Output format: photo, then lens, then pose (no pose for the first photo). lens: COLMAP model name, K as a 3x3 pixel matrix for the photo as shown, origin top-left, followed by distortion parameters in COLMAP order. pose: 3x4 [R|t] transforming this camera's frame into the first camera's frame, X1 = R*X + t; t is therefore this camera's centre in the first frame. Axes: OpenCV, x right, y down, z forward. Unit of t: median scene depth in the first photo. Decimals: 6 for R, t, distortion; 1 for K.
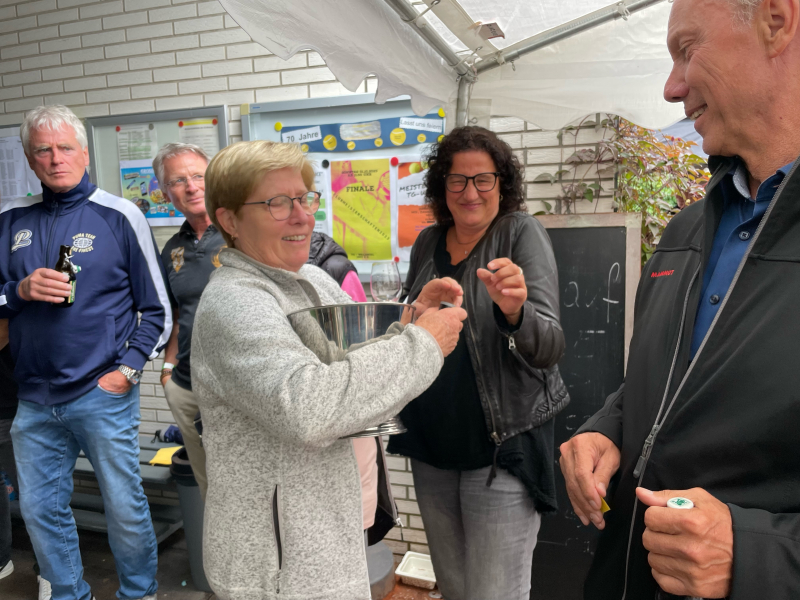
lens RADIAL K [[612.3, 0, 400.0], [0, 612.3, 300.0], [0, 0, 1]] dist [0.104454, -0.104639]
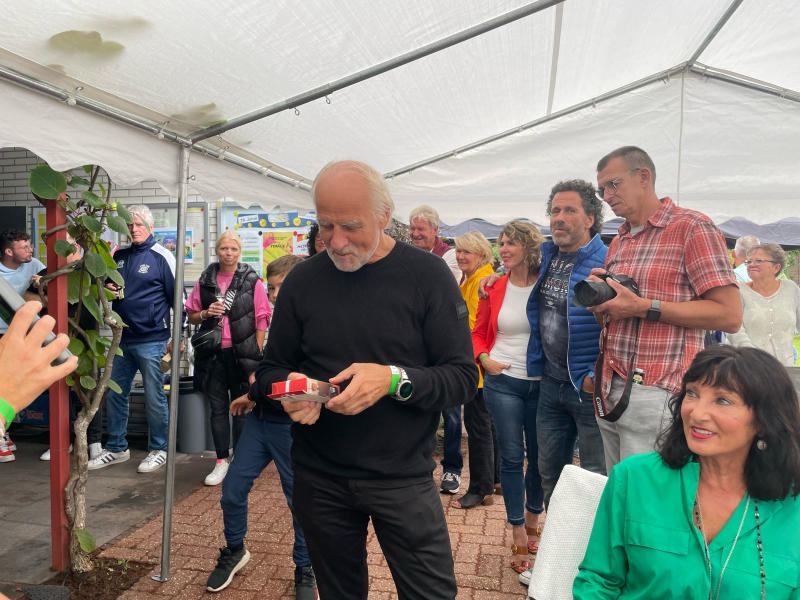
lens RADIAL K [[612.3, 0, 400.0], [0, 612.3, 300.0], [0, 0, 1]] dist [0.104454, -0.104639]
pose [[0.995215, 0.018496, 0.095939, 0.143700], [-0.009781, 0.995846, -0.090526, 0.172509], [-0.097215, 0.089155, 0.991262, -1.015758]]
